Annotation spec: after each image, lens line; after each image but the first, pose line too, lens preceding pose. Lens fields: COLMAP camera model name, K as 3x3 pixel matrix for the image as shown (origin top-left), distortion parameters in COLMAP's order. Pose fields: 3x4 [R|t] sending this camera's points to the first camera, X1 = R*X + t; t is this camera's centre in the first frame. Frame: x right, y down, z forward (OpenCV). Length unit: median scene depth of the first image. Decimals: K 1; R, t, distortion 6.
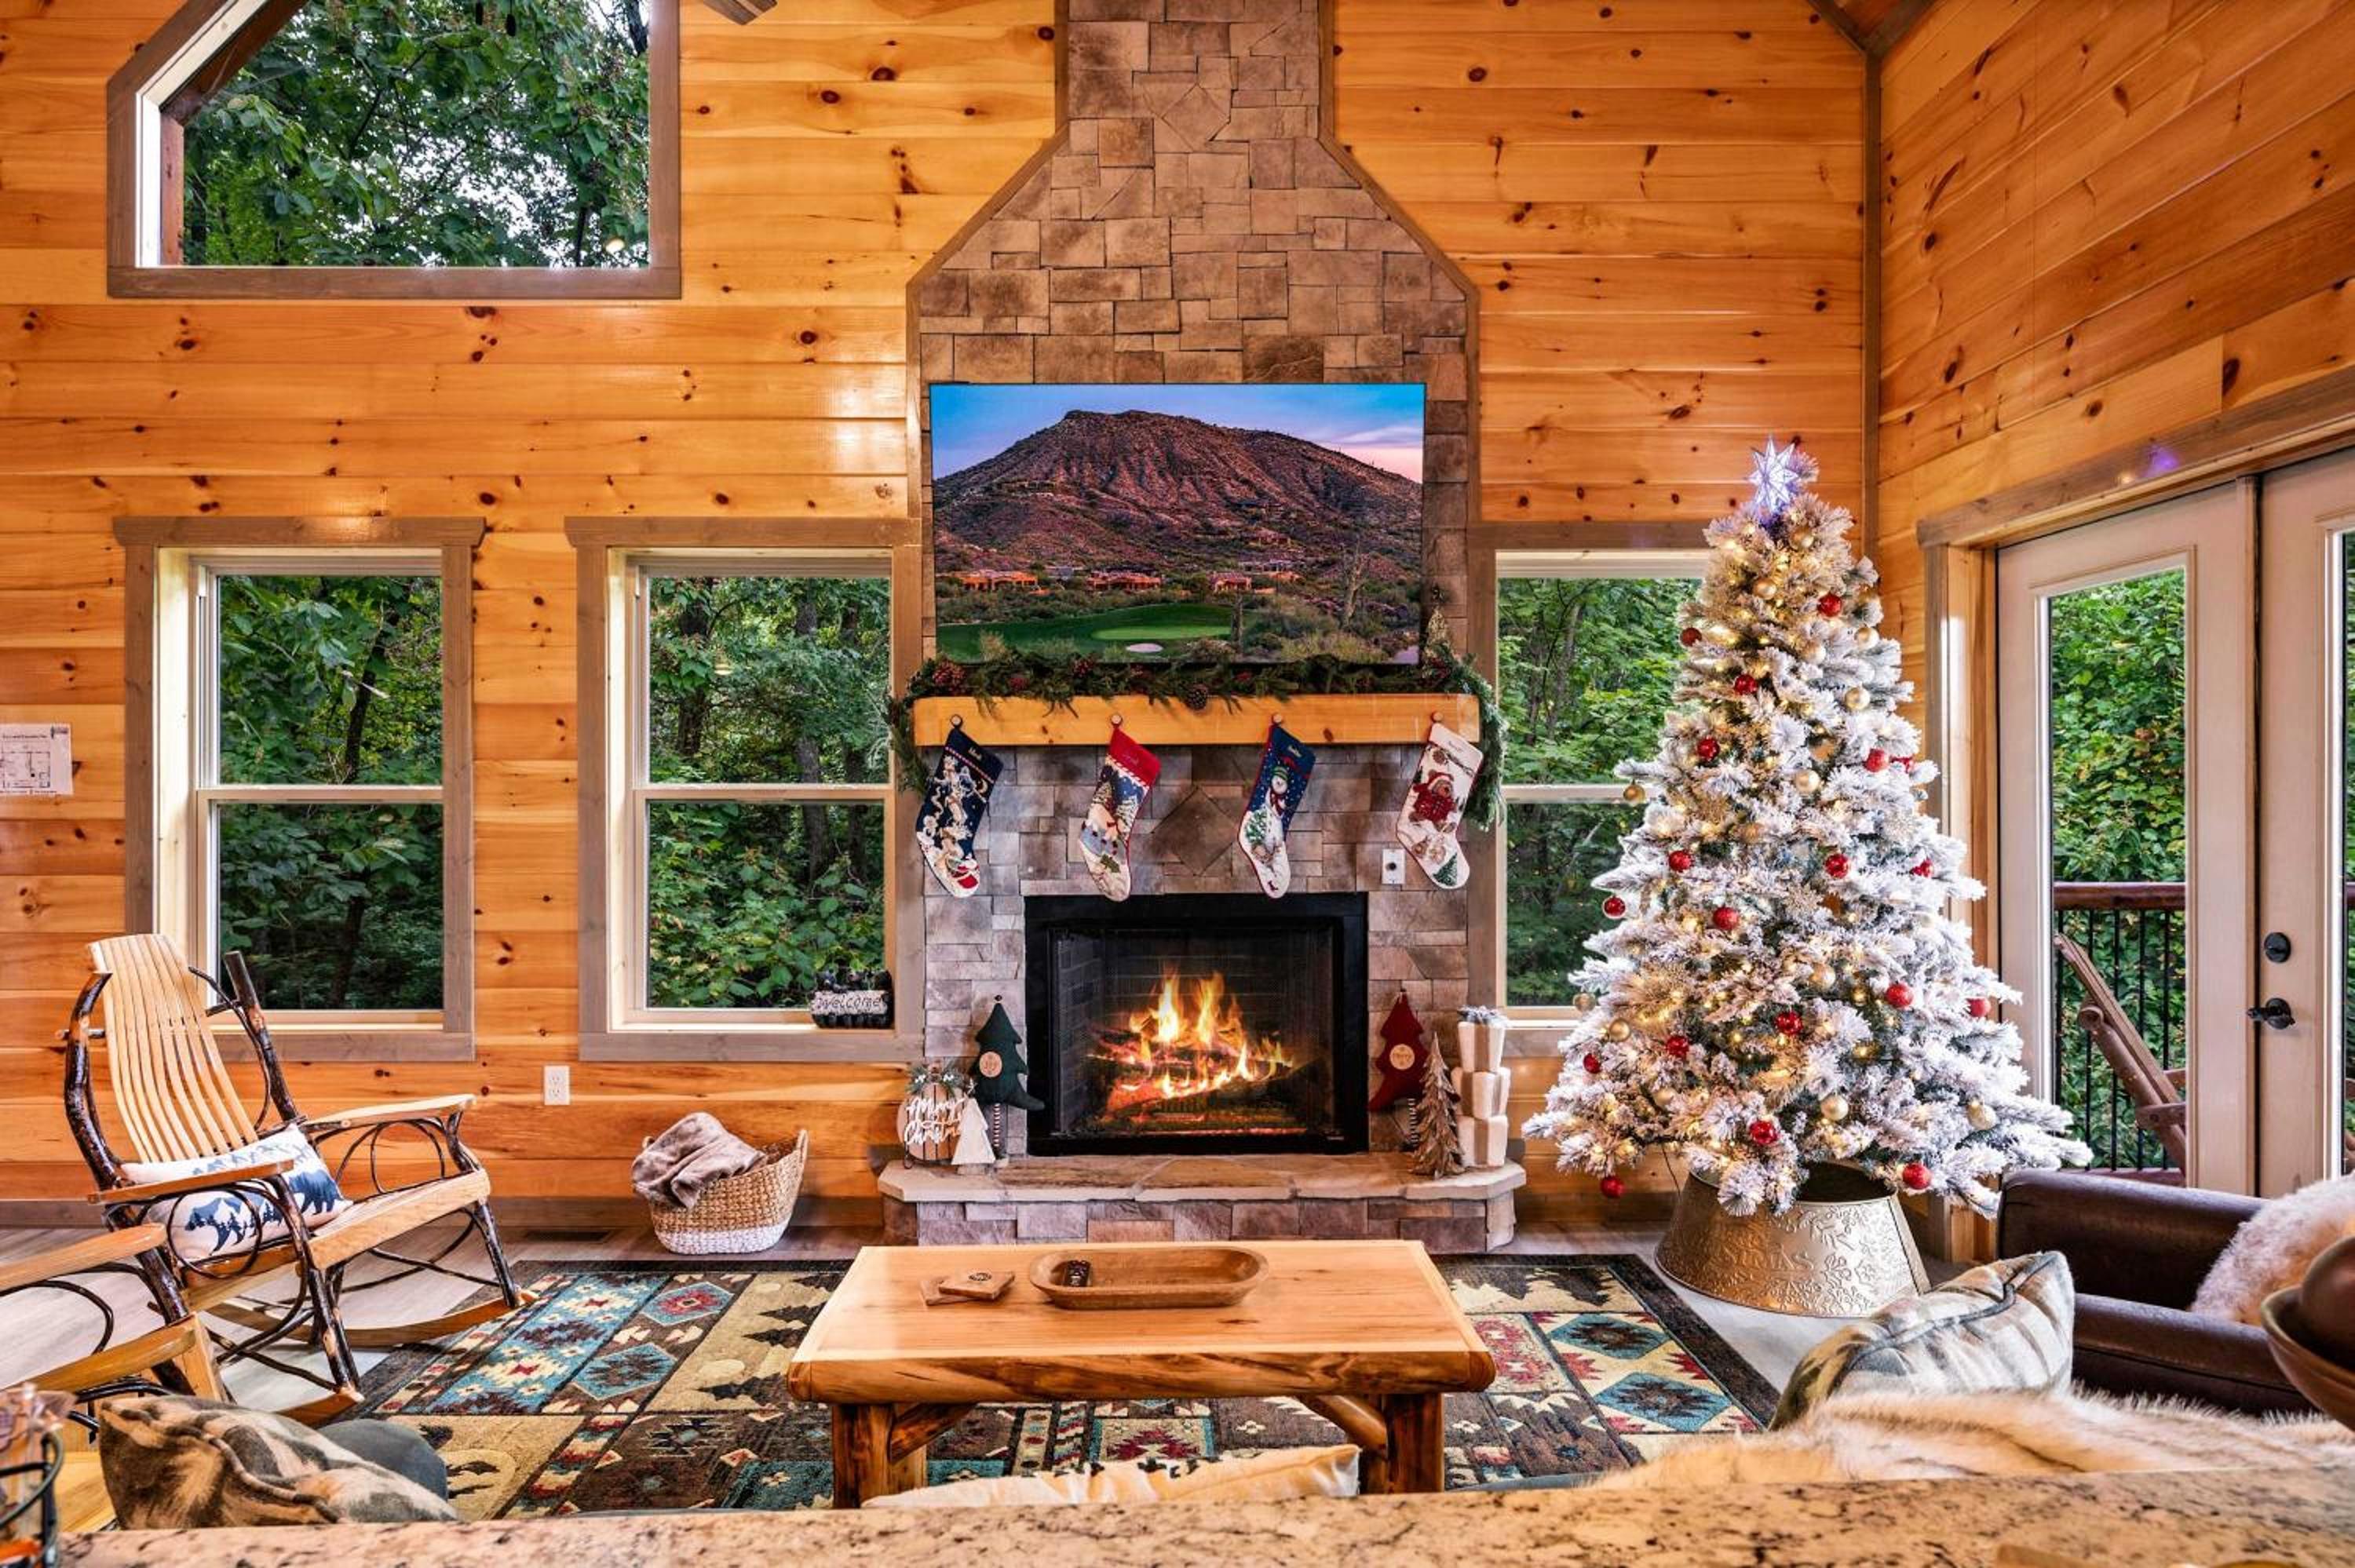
lens RADIAL K [[1414.2, 0, 1176.2], [0, 1414.2, 802.1], [0, 0, 1]] dist [-0.000985, -0.000318]
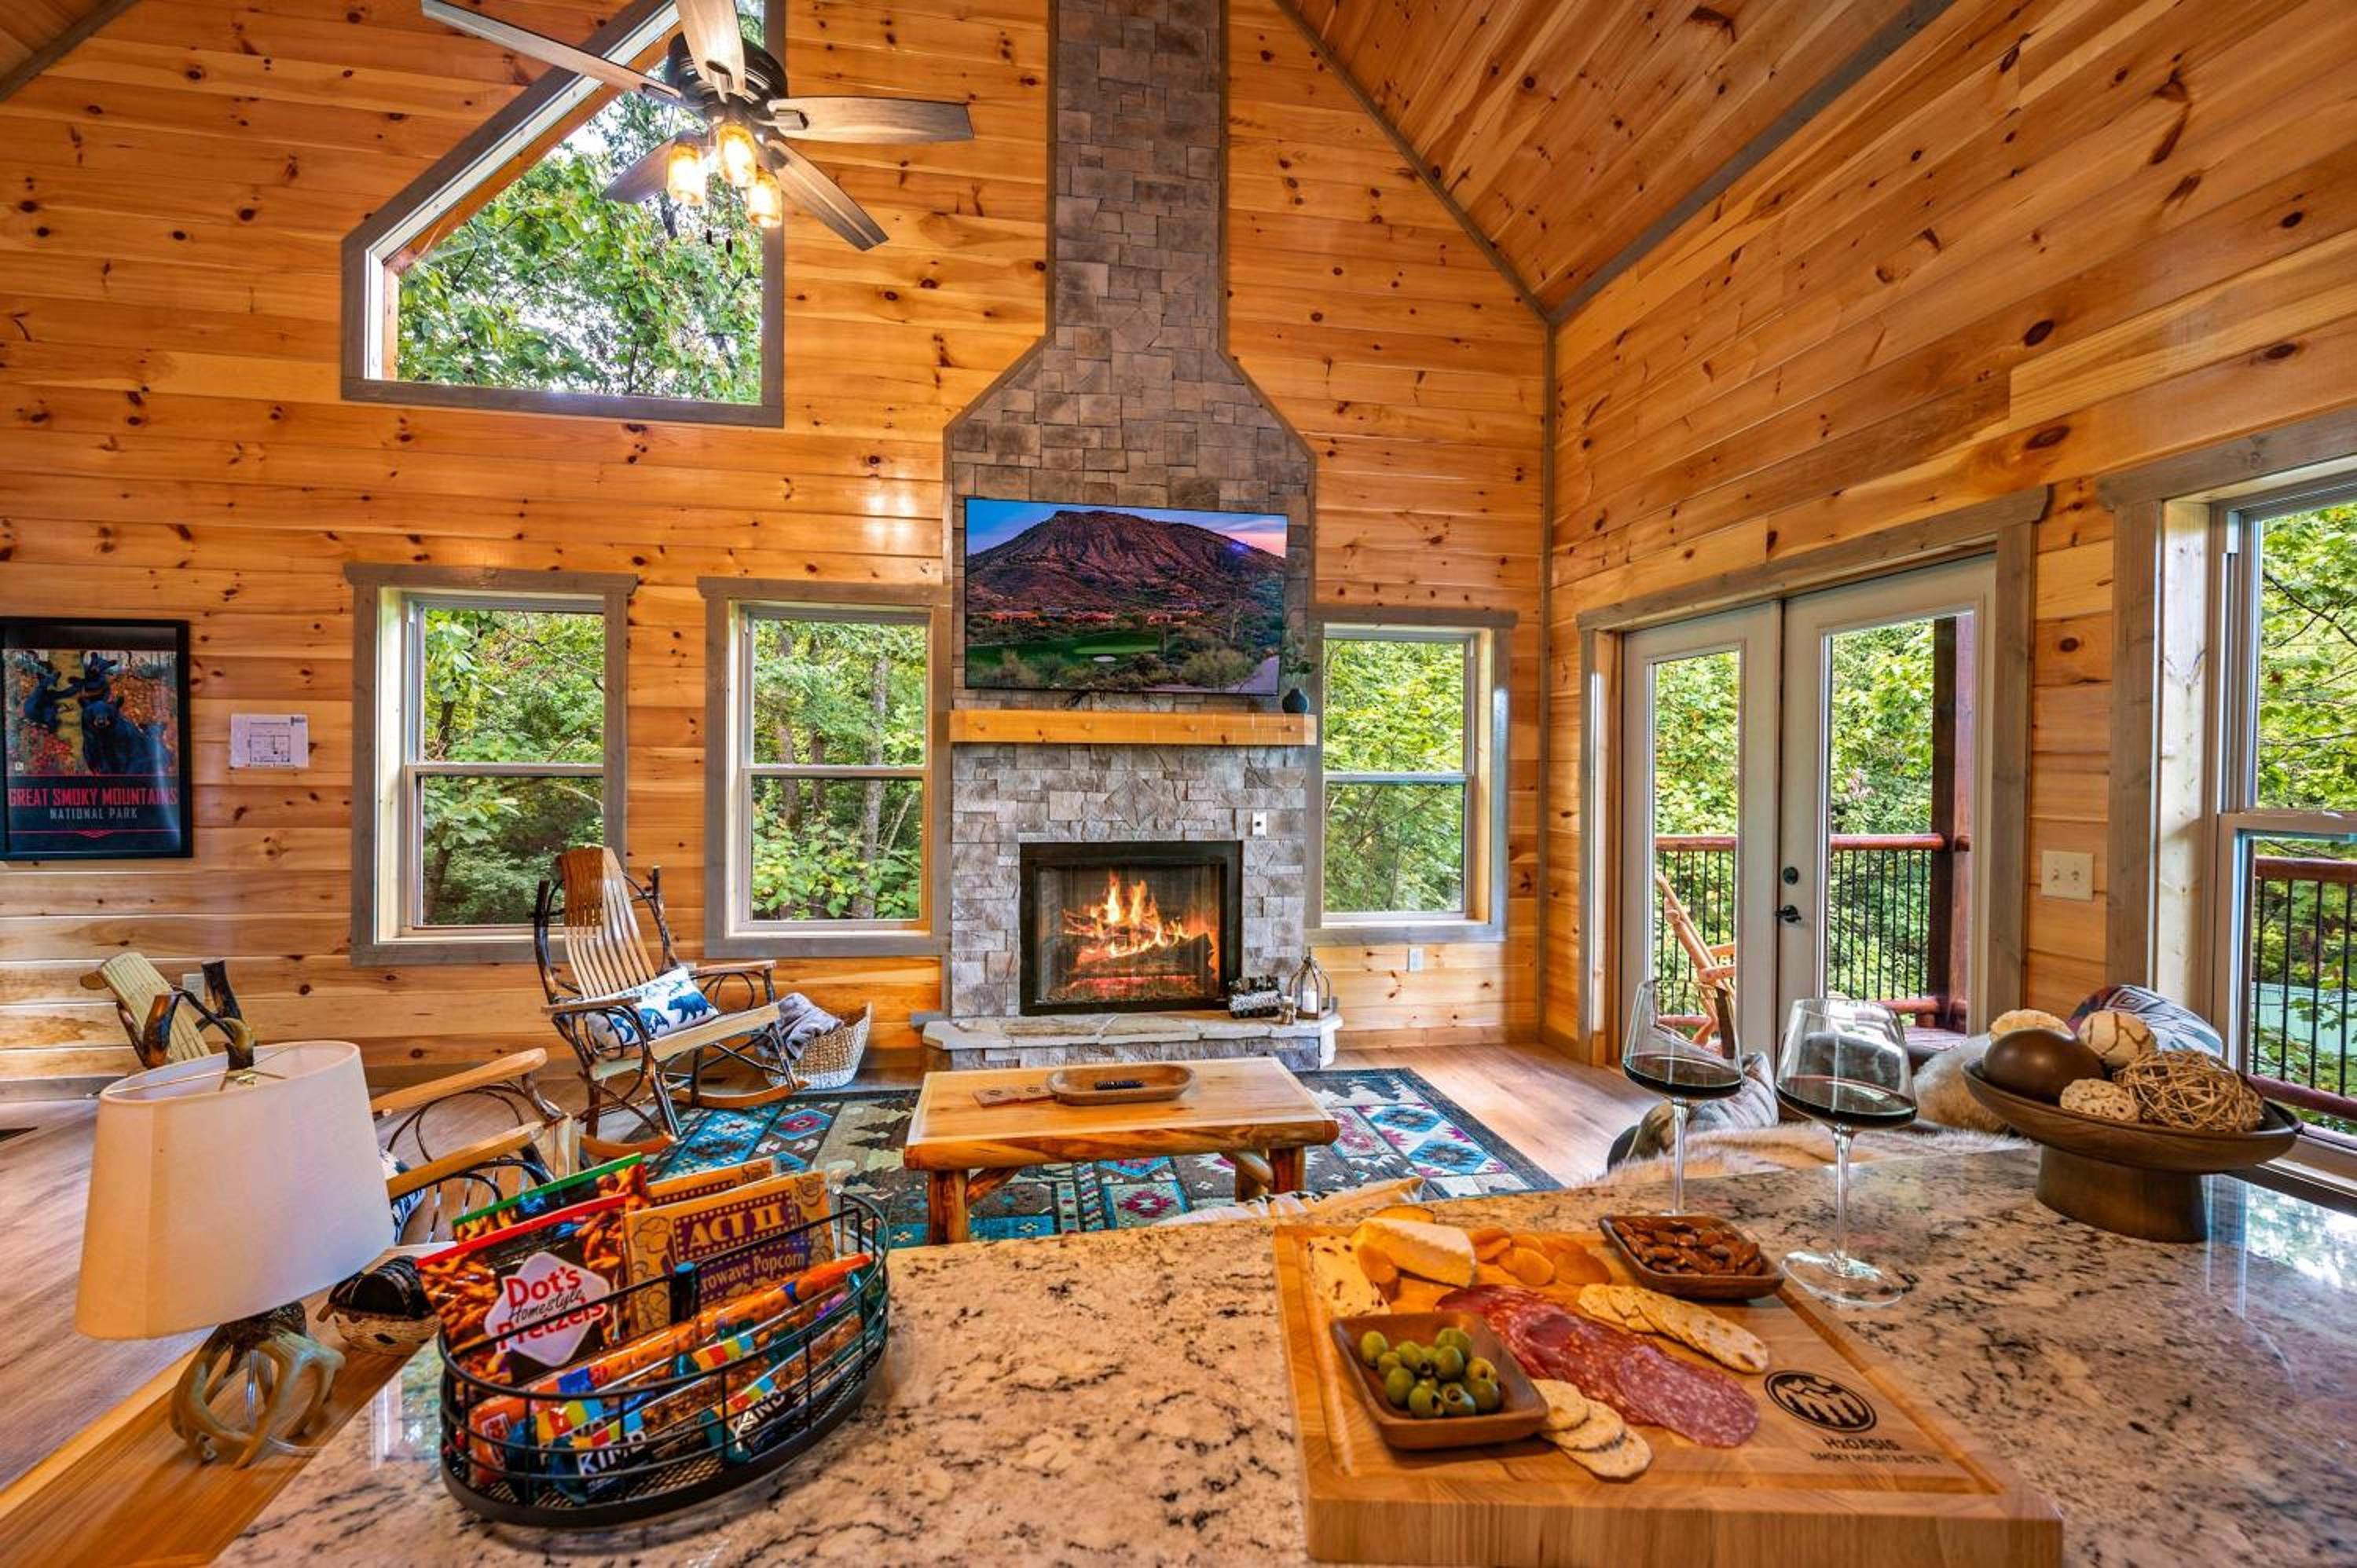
lens RADIAL K [[955.6, 0, 1184.9], [0, 955.6, 779.9], [0, 0, 1]] dist [-0.000767, 0.000062]
pose [[0.988346, 0.010803, 0.151840, -0.091372], [-0.011604, 0.999923, 0.004392, -0.007036], [-0.151780, -0.006103, 0.988395, -0.025387]]
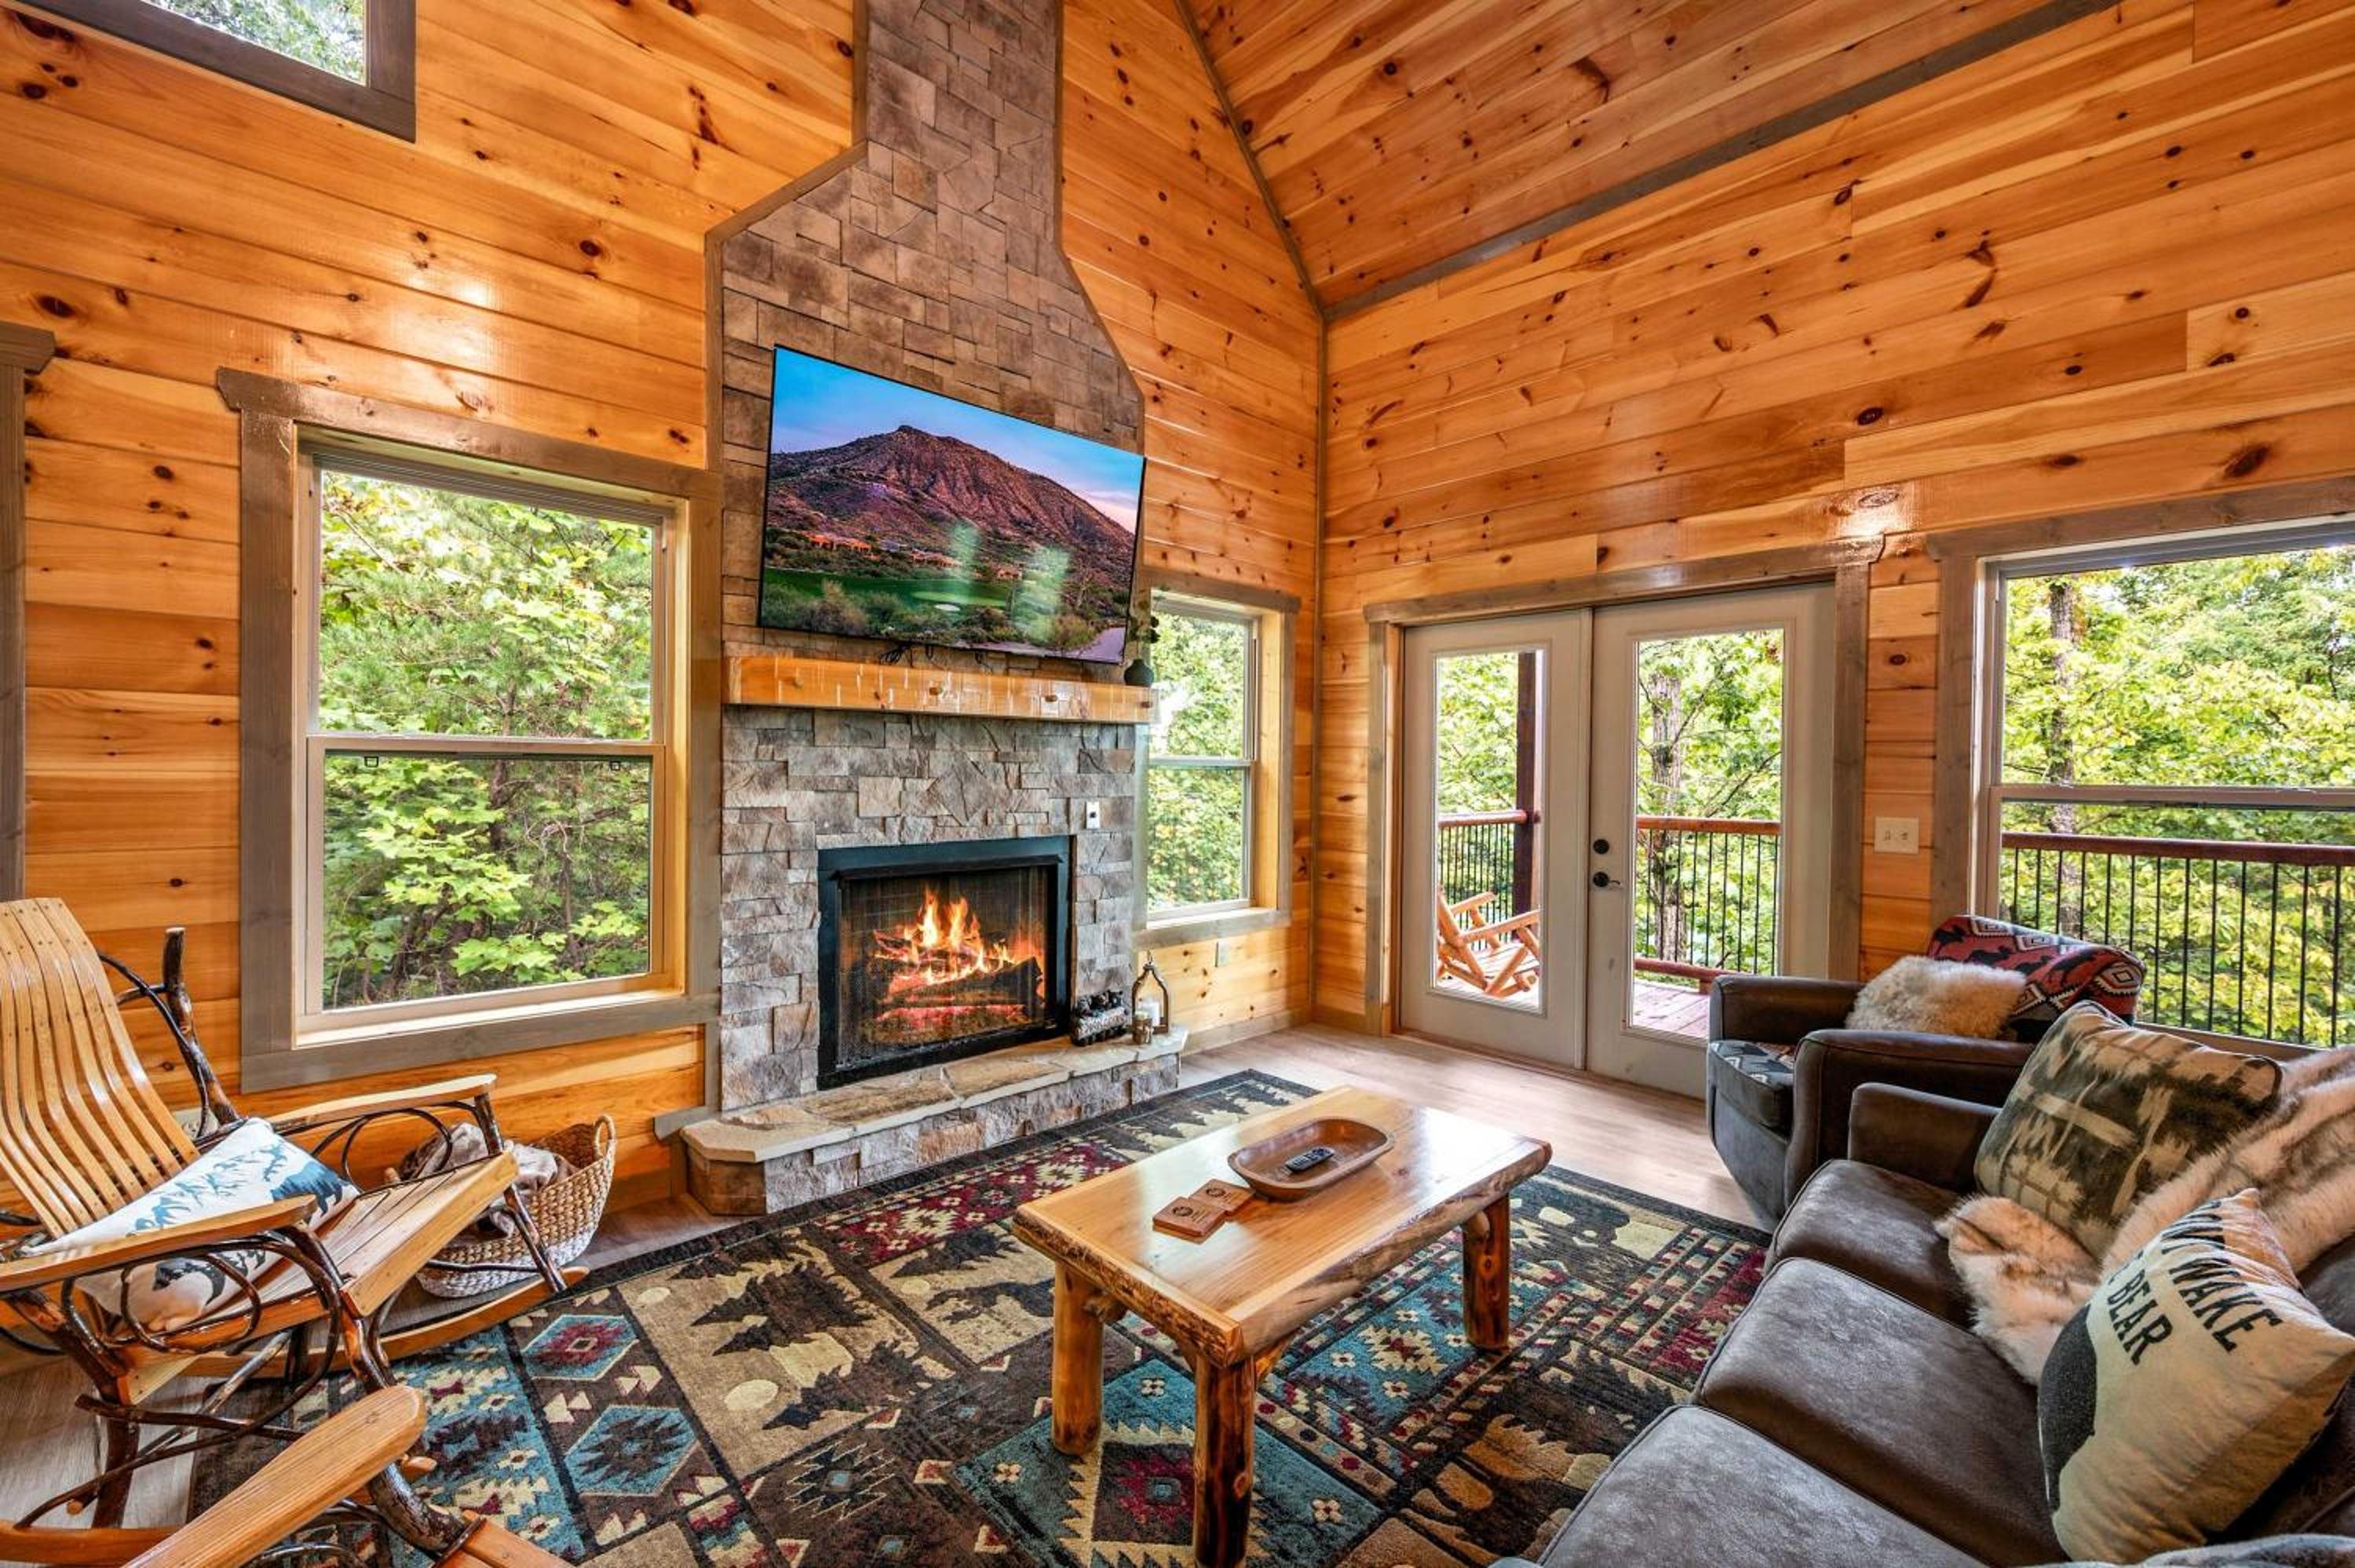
lens RADIAL K [[954.7, 0, 1224.8], [0, 954.7, 777.9], [0, 0, 1]] dist [-0.000767, 0.000062]
pose [[0.735885, 0.006084, 0.677079, -0.380876], [-0.013360, 0.999895, 0.005536, 0.004110], [-0.676975, -0.013120, 0.735889, 0.270897]]
